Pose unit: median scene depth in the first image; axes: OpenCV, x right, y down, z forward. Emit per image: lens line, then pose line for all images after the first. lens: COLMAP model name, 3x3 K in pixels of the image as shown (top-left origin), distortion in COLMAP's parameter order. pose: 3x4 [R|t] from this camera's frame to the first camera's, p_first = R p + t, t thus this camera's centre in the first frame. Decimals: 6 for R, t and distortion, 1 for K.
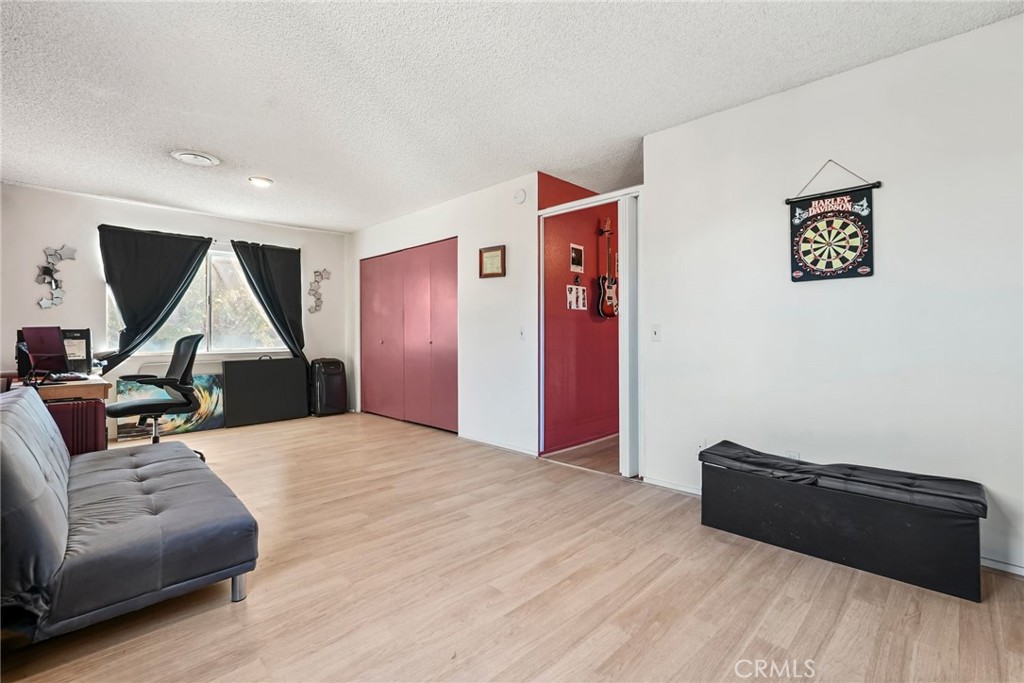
lens RADIAL K [[464.9, 0, 514.6], [0, 464.9, 337.6], [0, 0, 1]] dist [-0.003885, -0.000091]
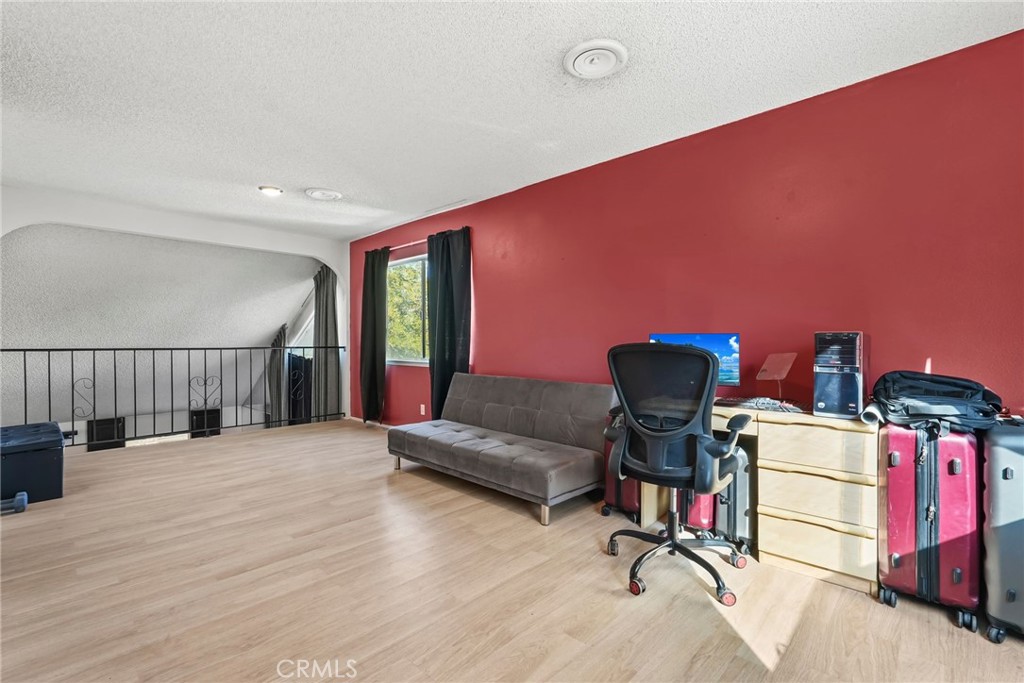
lens RADIAL K [[464.9, 0, 509.4], [0, 464.9, 341.6], [0, 0, 1]] dist [-0.003885, -0.000091]
pose [[-0.999904, 0.004519, -0.013129, -0.663732], [0.004444, 0.999974, 0.005718, -0.014343], [0.013154, 0.005659, -0.999897, 1.912923]]
